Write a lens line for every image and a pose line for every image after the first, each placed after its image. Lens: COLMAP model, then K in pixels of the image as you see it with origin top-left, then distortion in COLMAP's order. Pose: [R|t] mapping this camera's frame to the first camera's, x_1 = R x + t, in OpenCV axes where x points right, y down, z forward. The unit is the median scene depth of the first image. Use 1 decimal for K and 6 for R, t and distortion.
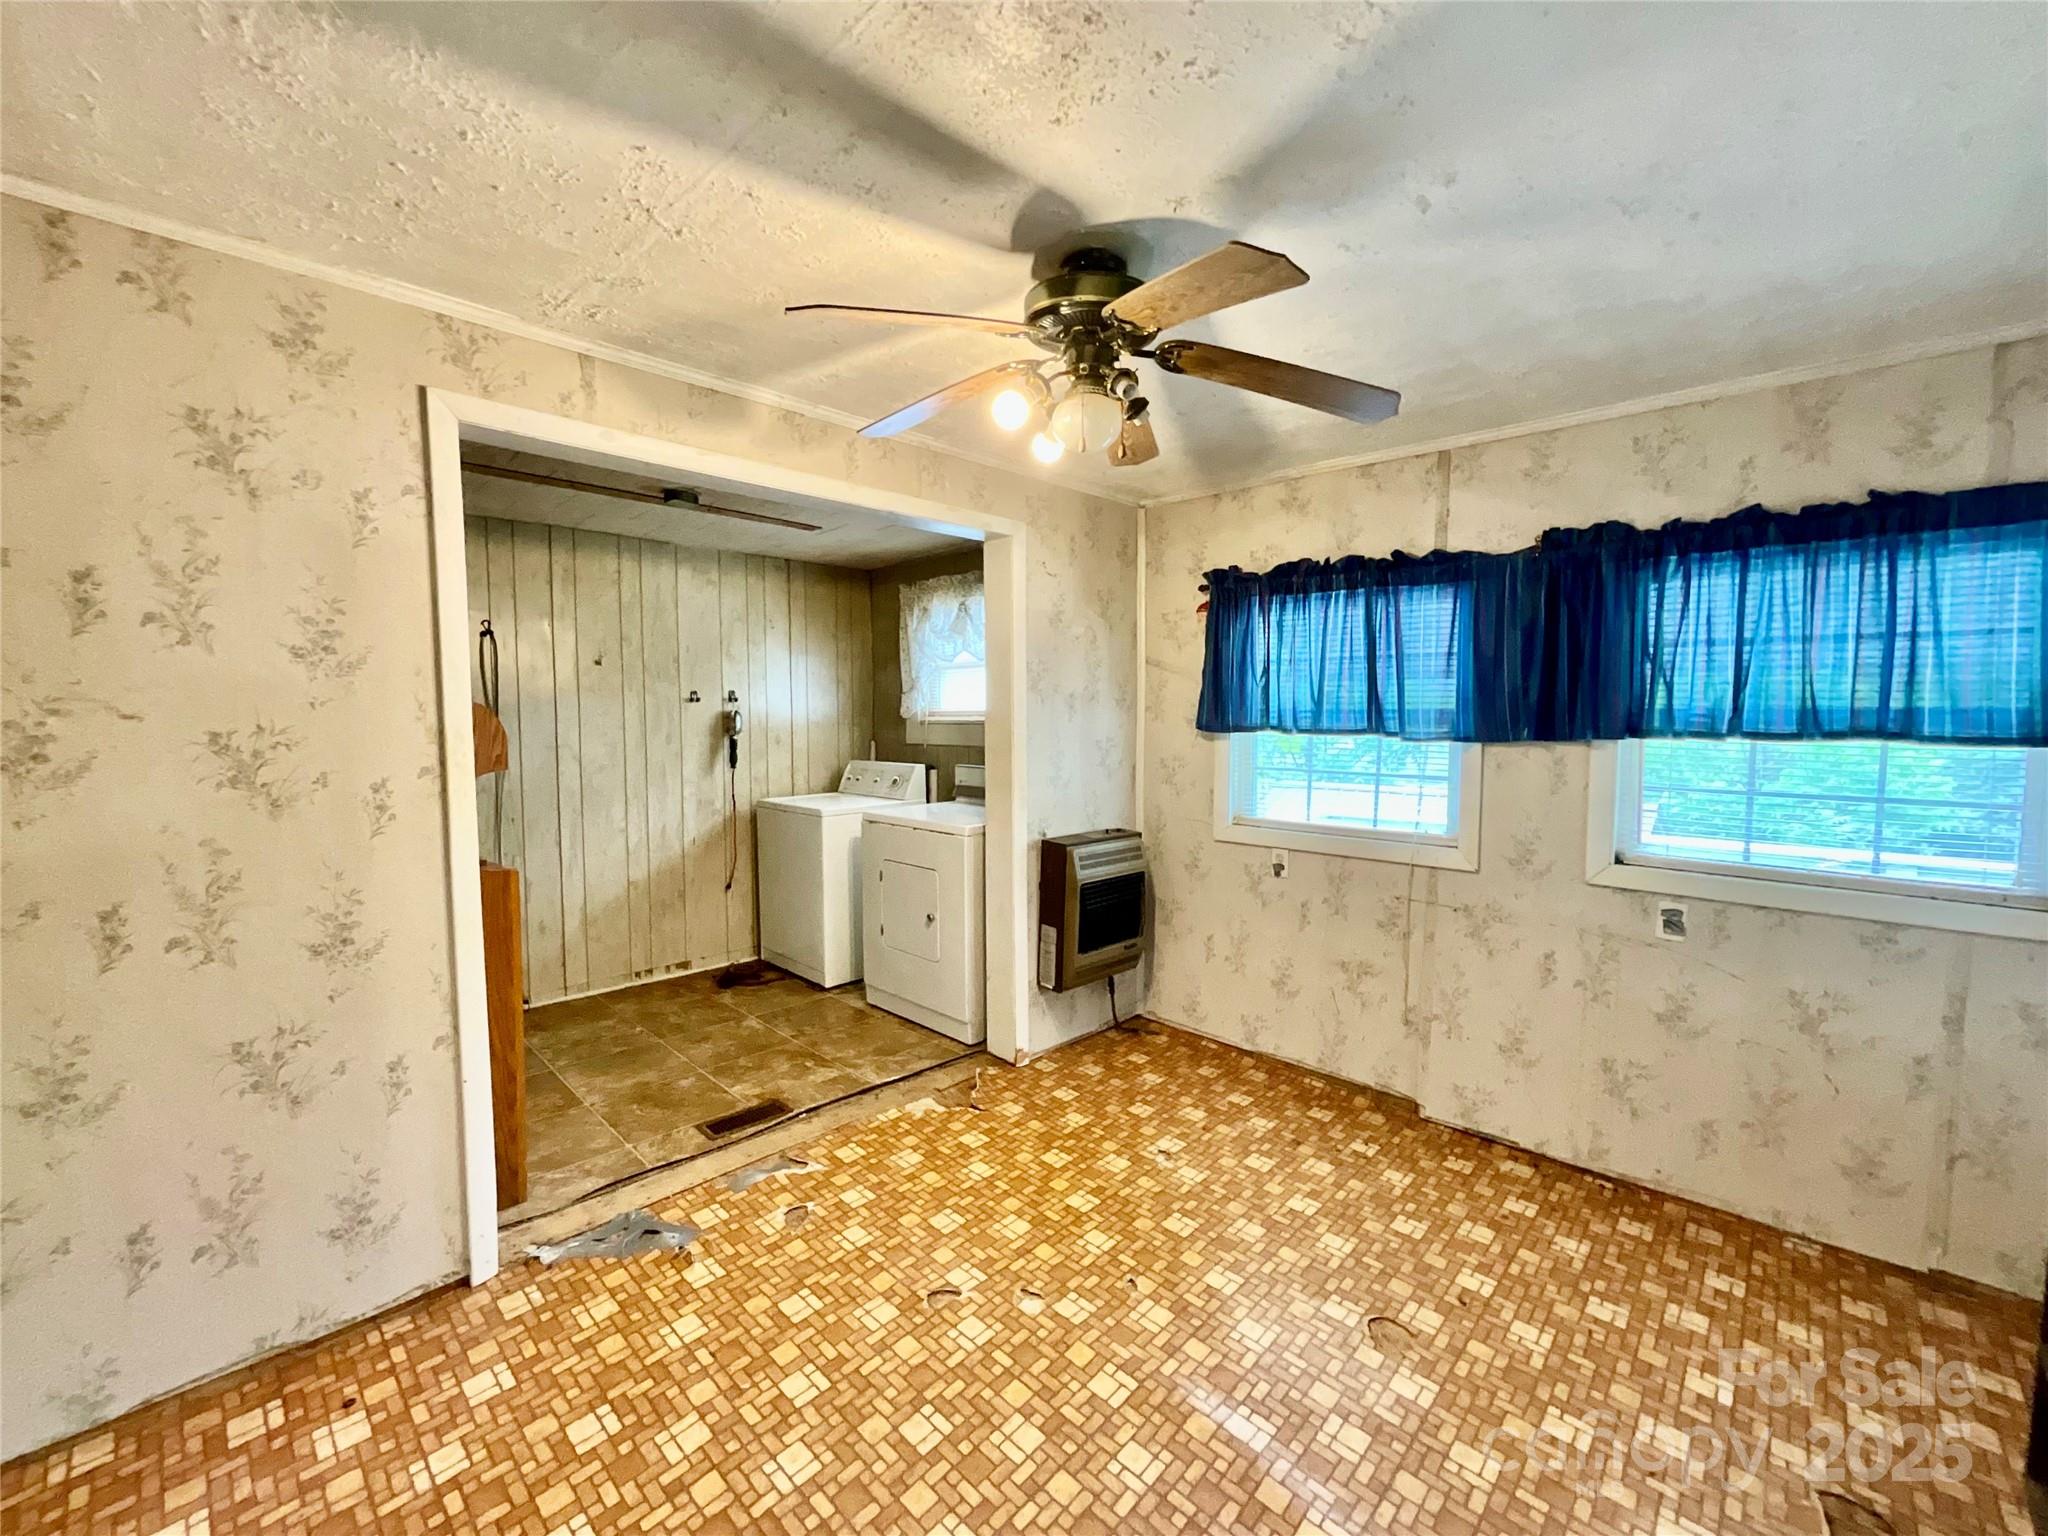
lens RADIAL K [[831.2, 0, 1022.0], [0, 831.2, 768.1], [0, 0, 1]] dist [-0.002233, 0.000329]
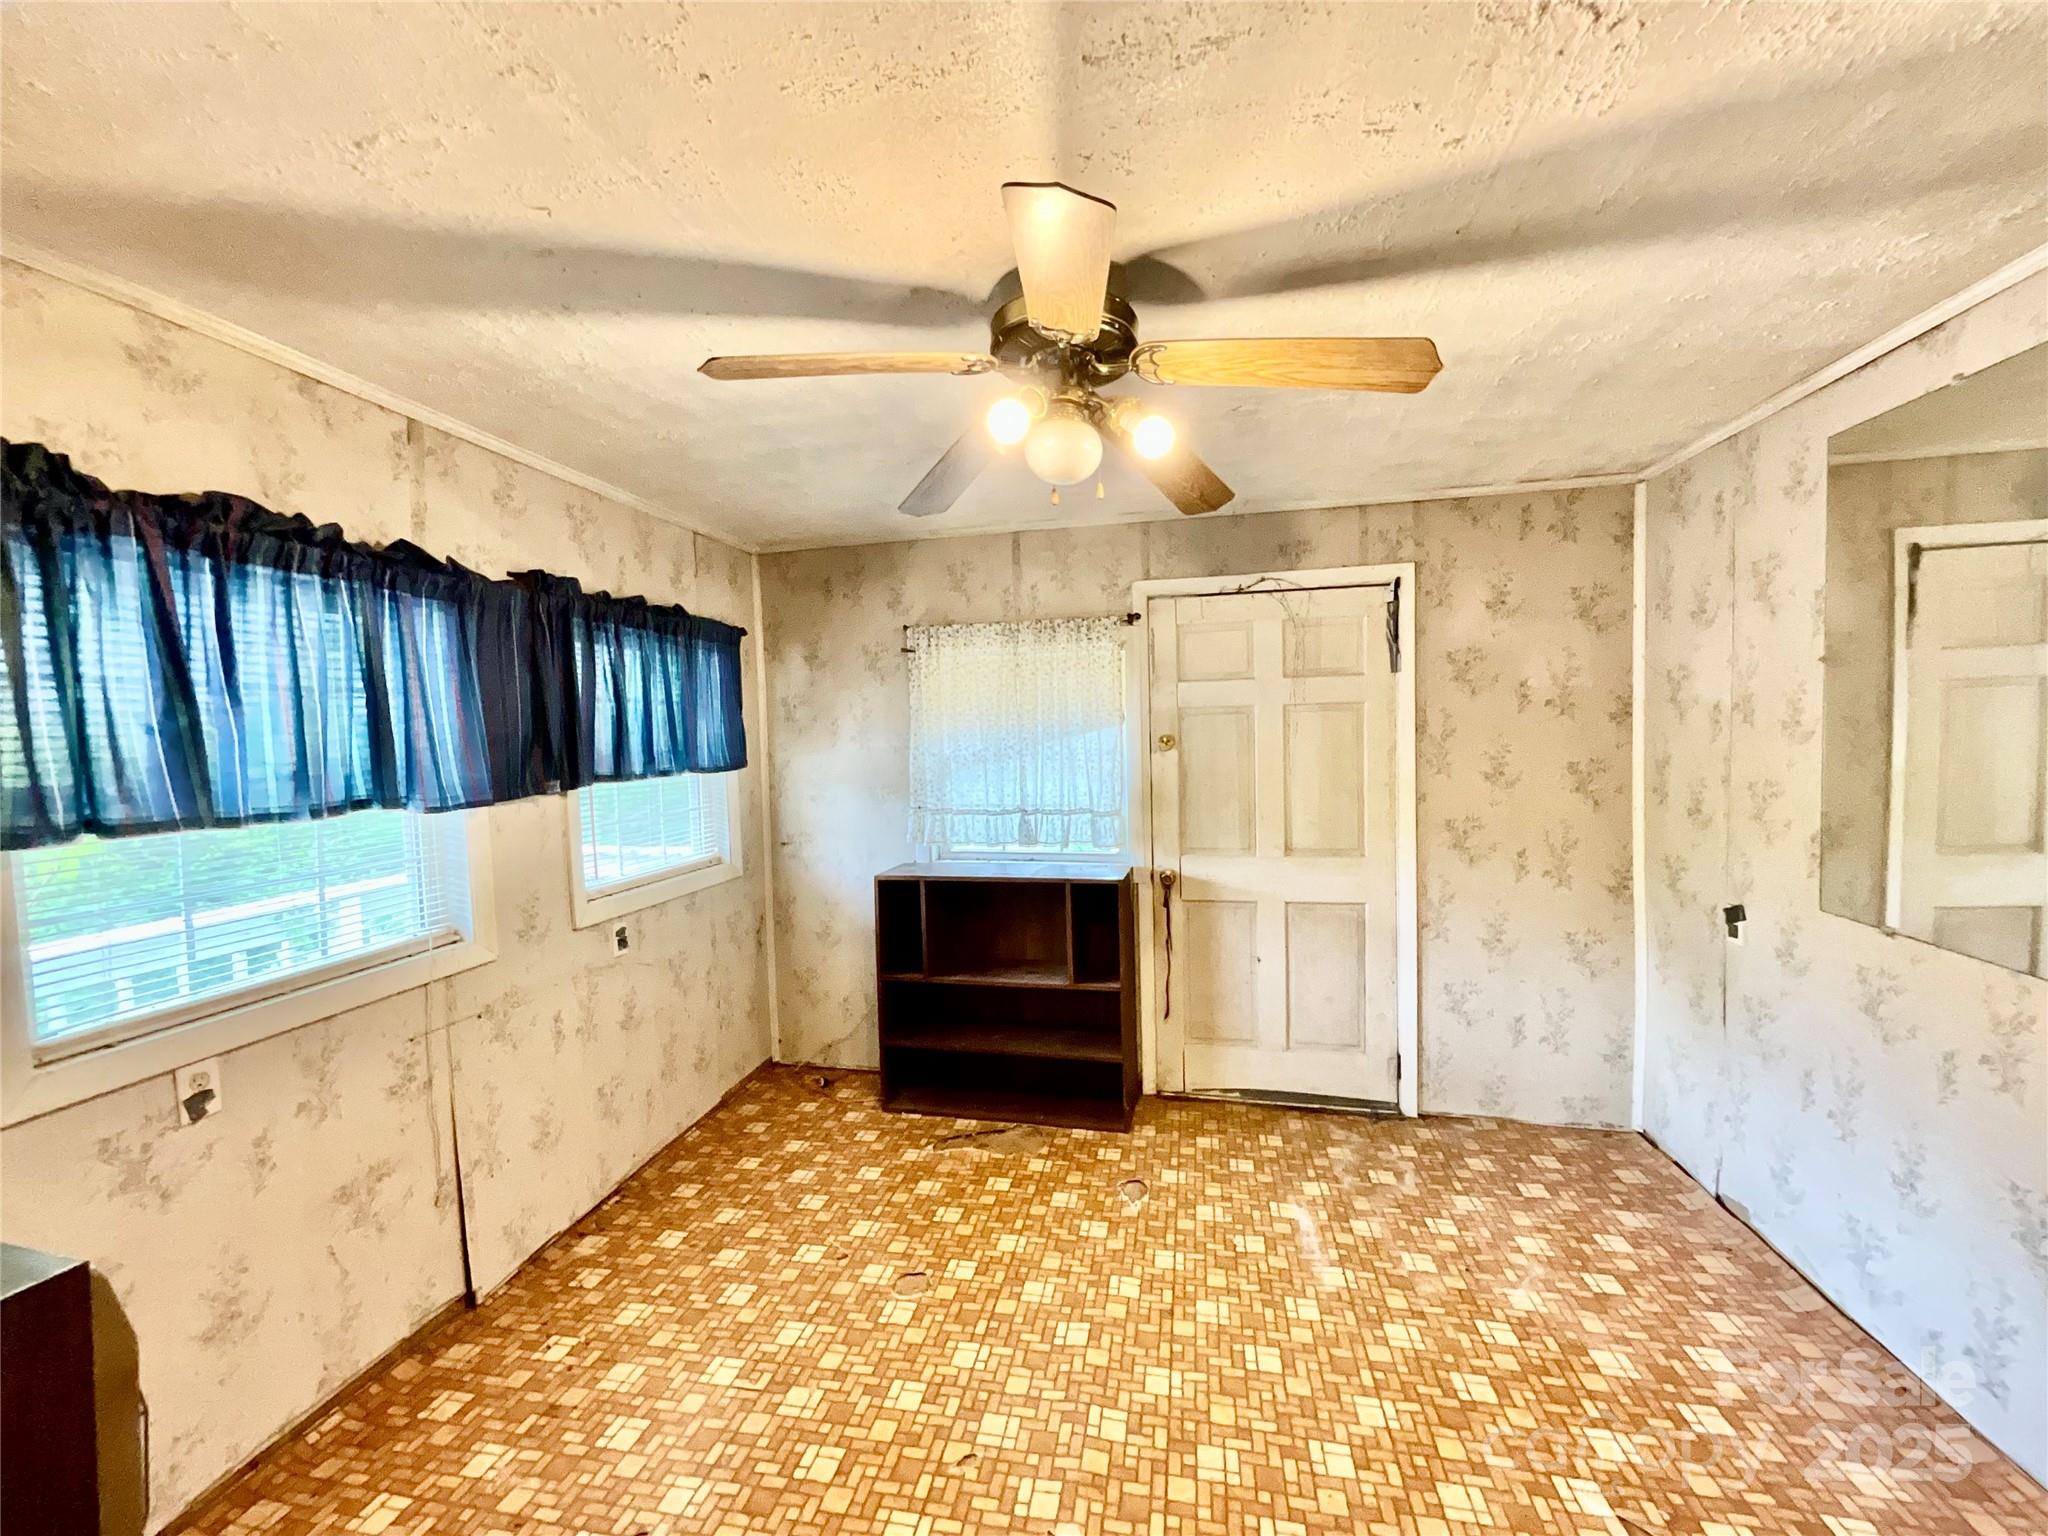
lens RADIAL K [[831.2, 0, 1018.2], [0, 831.2, 771.1], [0, 0, 1]] dist [-0.002233, 0.000329]
pose [[-0.531304, -0.036037, 0.846414, -0.484196], [0.077400, 0.992852, 0.090857, -0.110231], [-0.843638, 0.113786, -0.524717, 1.117801]]
